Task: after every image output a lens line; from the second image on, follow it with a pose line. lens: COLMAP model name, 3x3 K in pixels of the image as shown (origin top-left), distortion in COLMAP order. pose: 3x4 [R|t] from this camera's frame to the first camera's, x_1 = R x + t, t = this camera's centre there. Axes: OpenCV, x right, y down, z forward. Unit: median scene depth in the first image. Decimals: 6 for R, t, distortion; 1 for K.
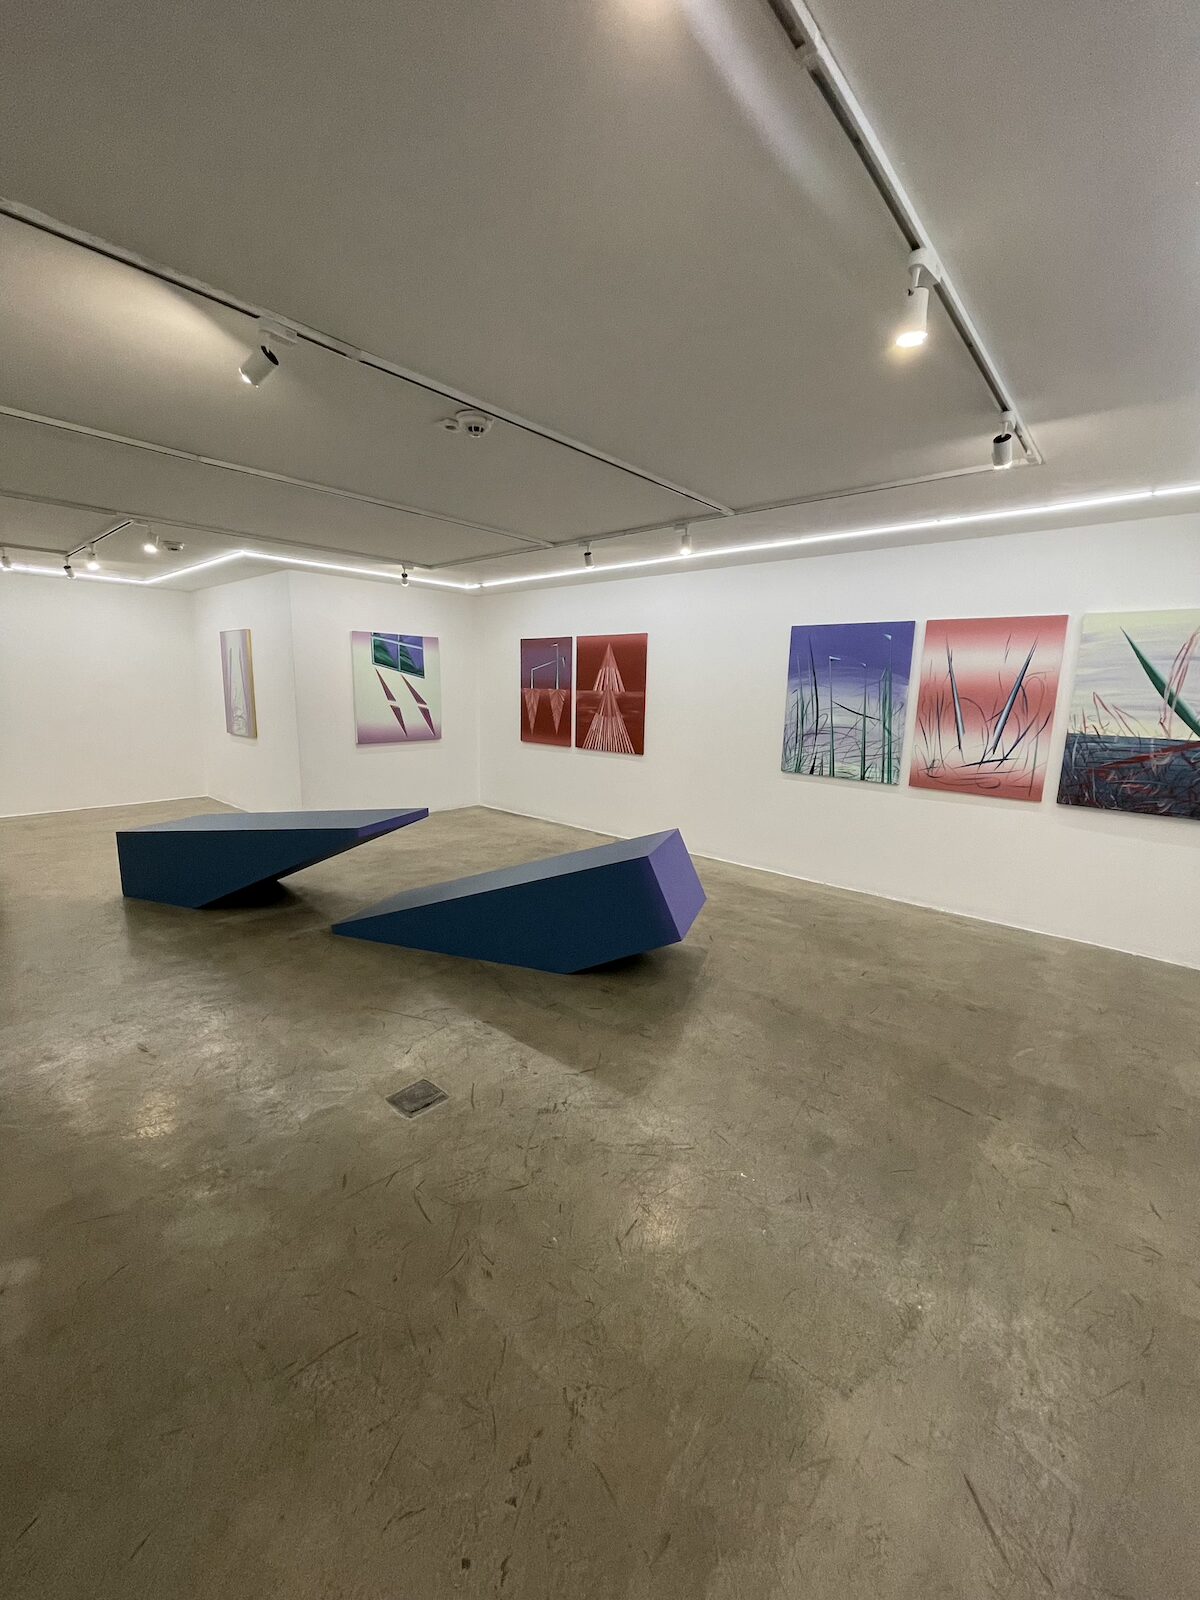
lens RADIAL K [[632.8, 0, 600.0], [0, 632.8, 800.0], [0, 0, 1]] dist [-0.000039, 0.000002]
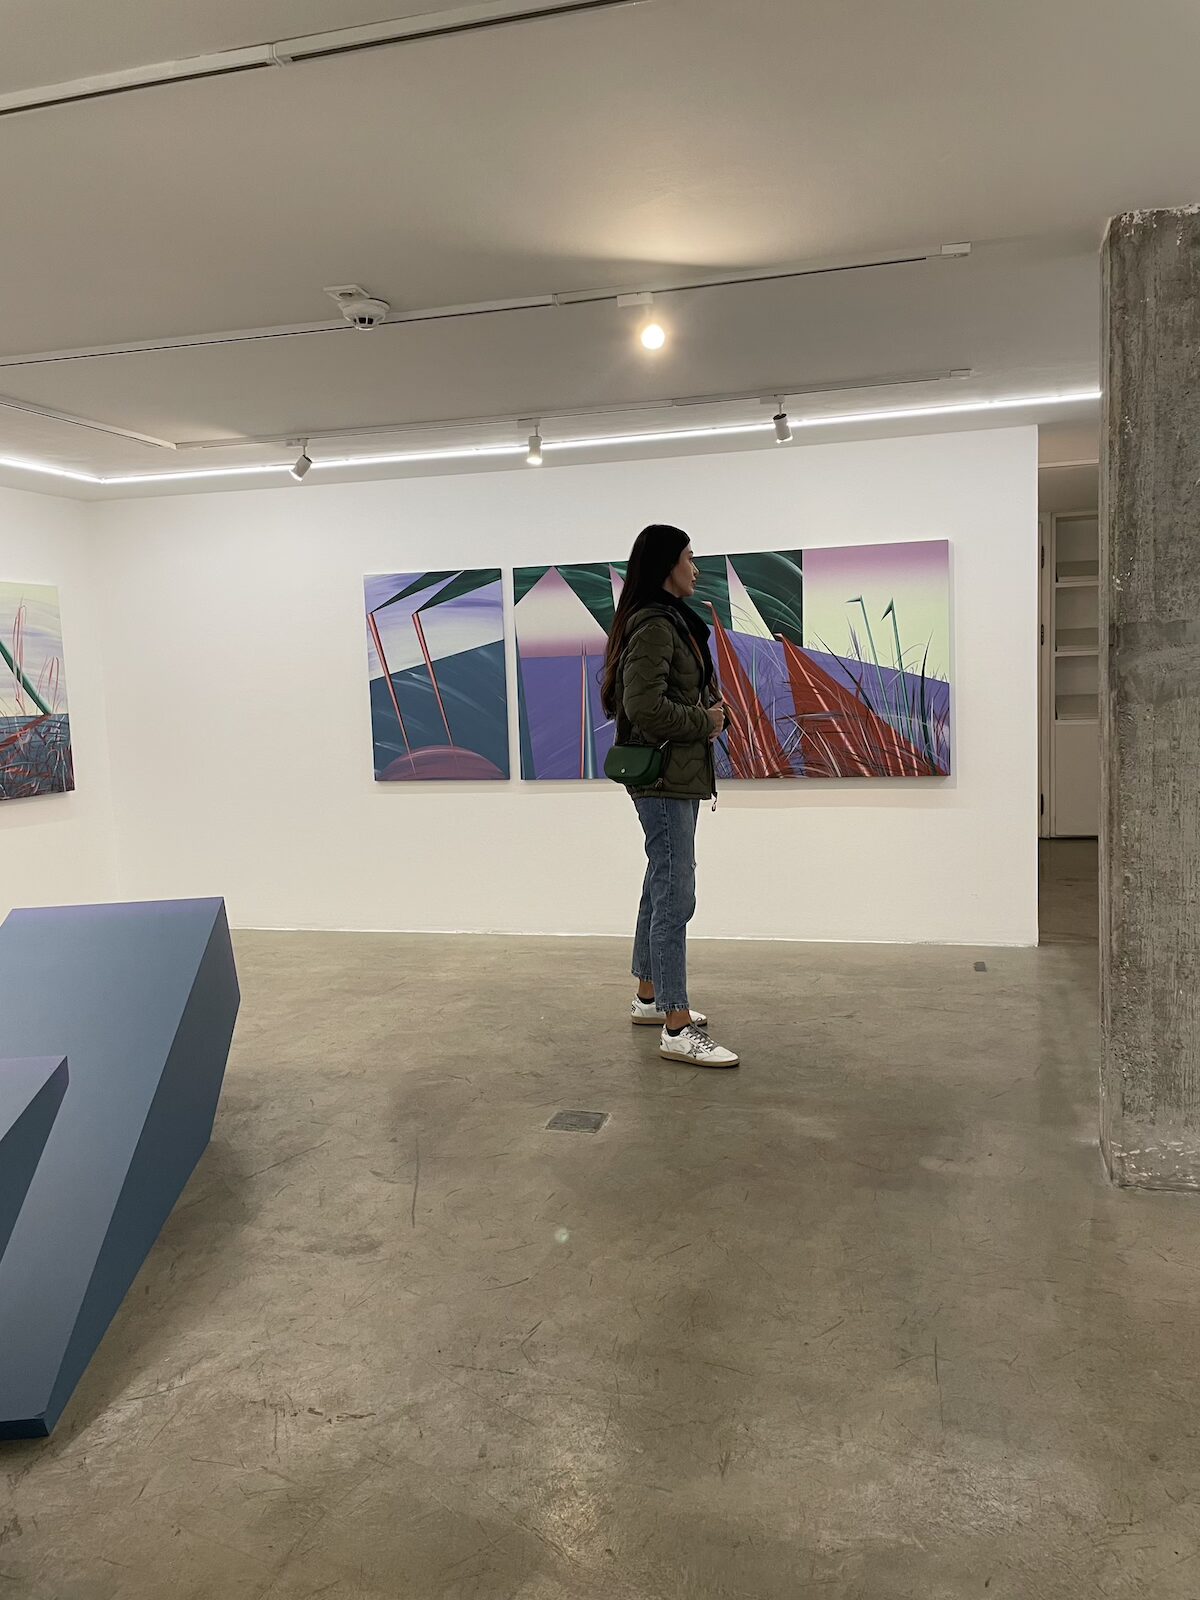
lens RADIAL K [[1245.3, 0, 600.0], [0, 1245.3, 800.0], [0, 0, 1]] dist [0.000958, 0.000338]
pose [[-0.439759, -0.099179, 0.892623, -1.183000], [0.183539, 0.962985, 0.197419, -0.186937], [-0.879162, 0.250648, -0.405278, 1.036390]]
